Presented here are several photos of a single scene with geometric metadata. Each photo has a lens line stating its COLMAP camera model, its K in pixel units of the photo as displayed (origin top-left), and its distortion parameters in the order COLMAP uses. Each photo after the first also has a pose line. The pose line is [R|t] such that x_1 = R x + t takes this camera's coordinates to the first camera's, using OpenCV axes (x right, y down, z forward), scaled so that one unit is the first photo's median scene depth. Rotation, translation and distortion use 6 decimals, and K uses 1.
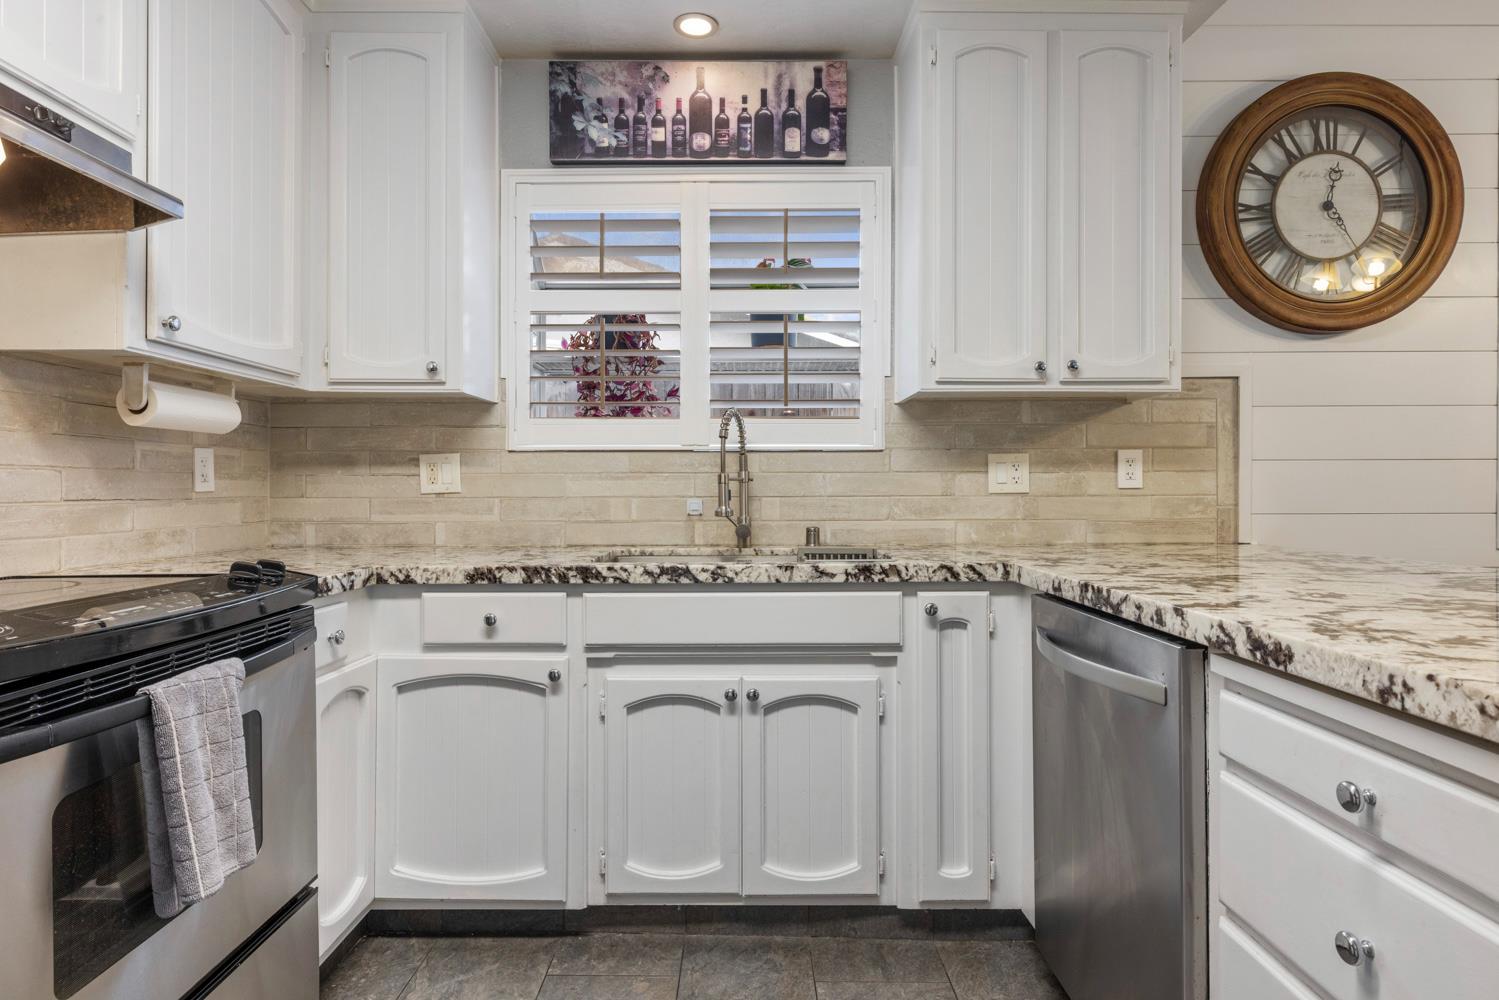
lens RADIAL K [[802.6, 0, 745.6], [0, 802.6, 485.1], [0, 0, 1]] dist [0.003806, -0.000901]
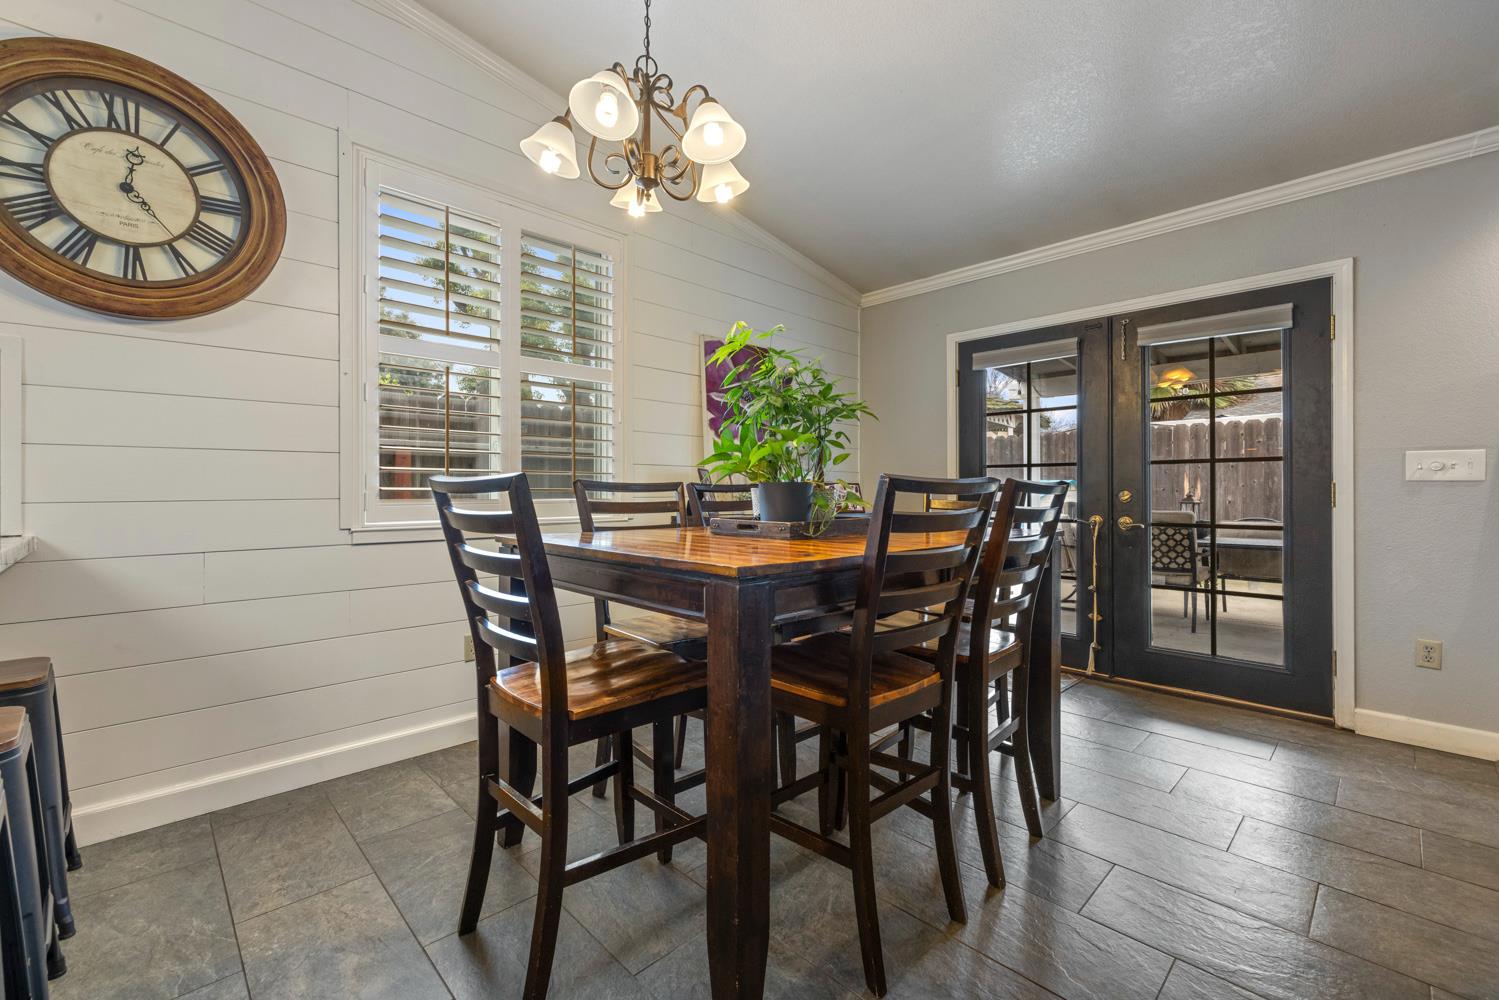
lens RADIAL K [[628.1, 0, 745.8], [0, 628.1, 487.0], [0, 0, 1]] dist [0.003262, -0.001594]
pose [[0.715675, -0.001809, 0.698431, 0.728152], [0.003377, 0.999994, -0.000870, 0.021114], [-0.698426, 0.002982, 0.715676, -0.077087]]
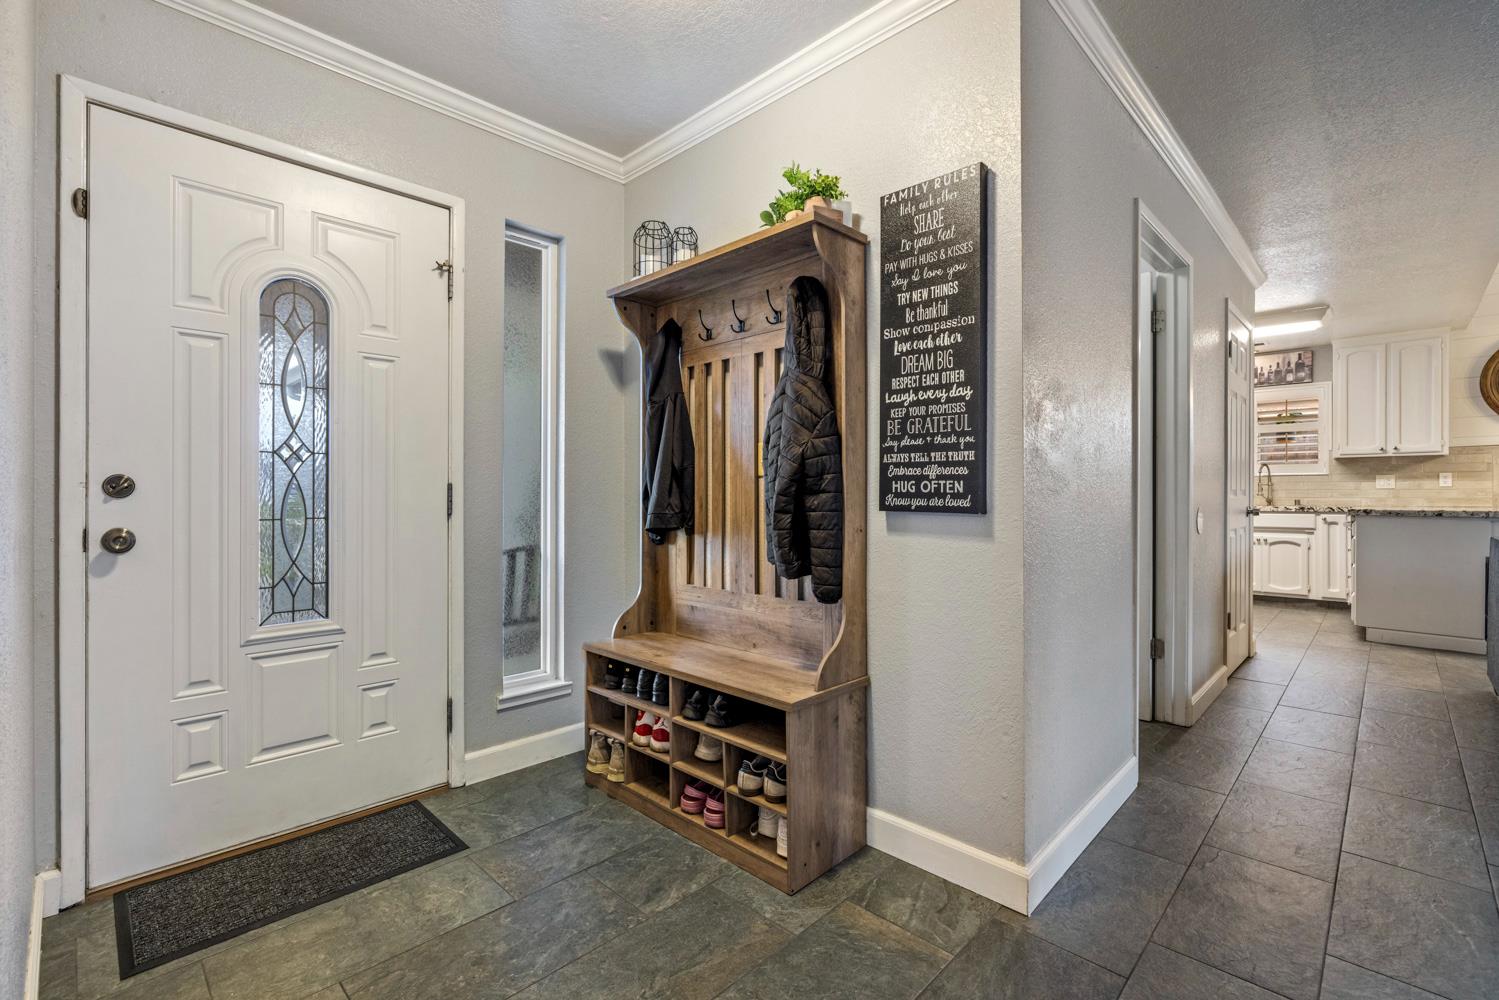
lens RADIAL K [[672.5, 0, 741.7], [0, 672.5, 491.0], [0, 0, 1]] dist [-0.004281, 0.000922]
pose [[0.714638, -0.002258, -0.699490, 0.363471], [0.002129, 0.999997, -0.001052, 0.016261], [0.699491, -0.000737, 0.714641, -2.400249]]
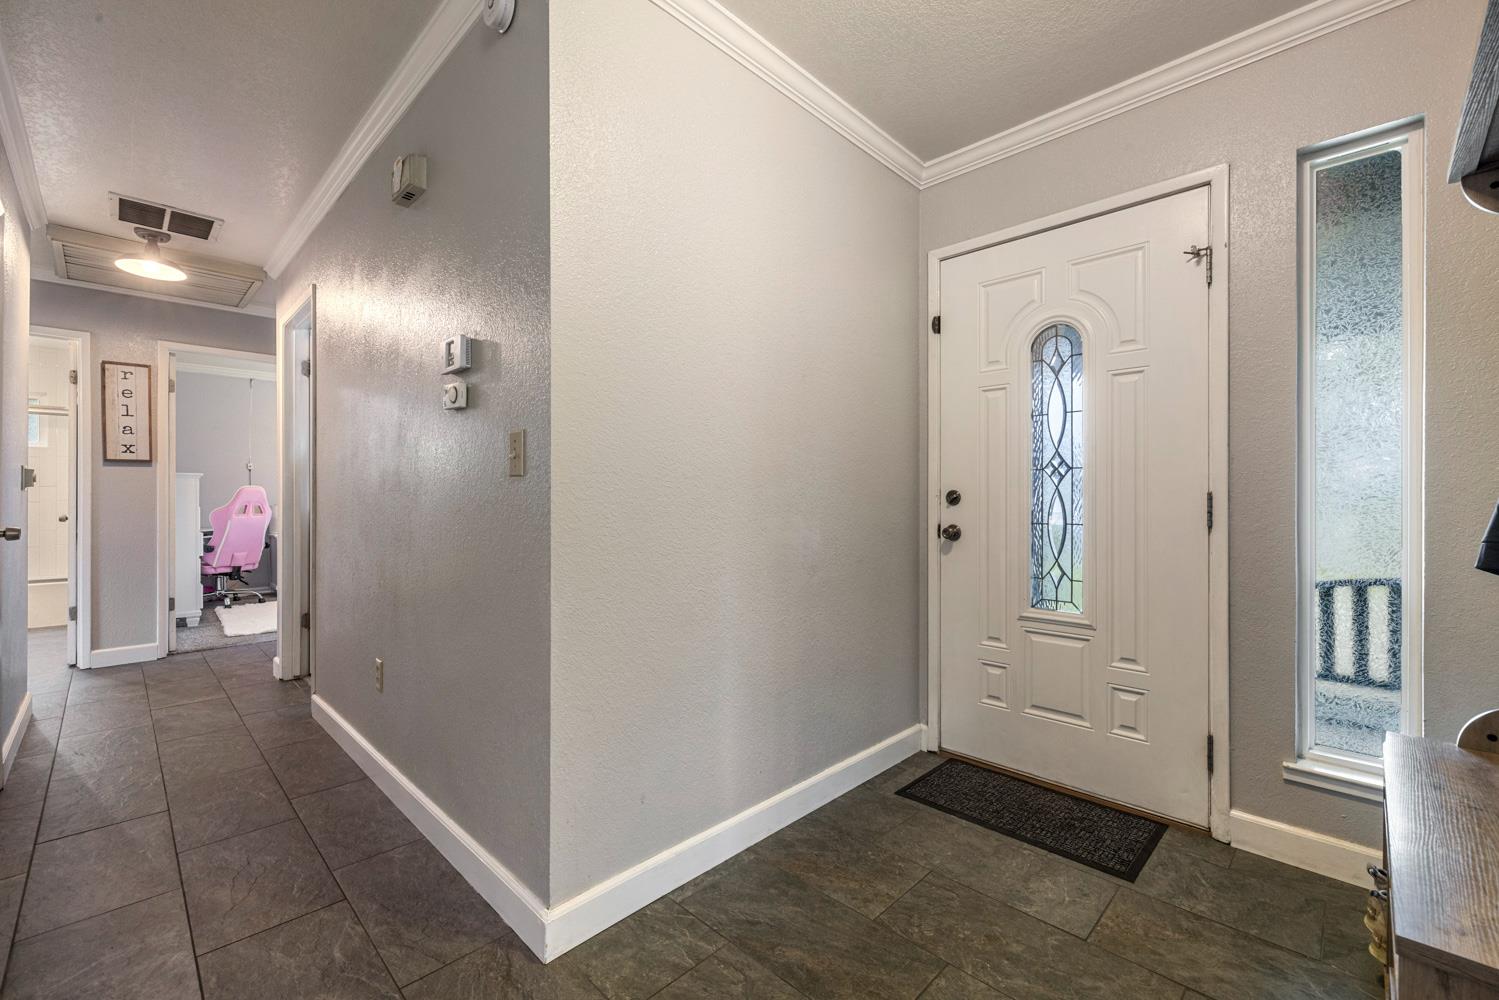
lens RADIAL K [[628.1, 0, 744.8], [0, 628.1, 497.2], [0, 0, 1]] dist [0.003262, -0.001594]
pose [[-0.702151, -0.004074, -0.712016, 0.375871], [-0.000538, 0.999986, -0.005192, 0.013900], [0.712028, -0.003262, -0.702144, -1.865335]]
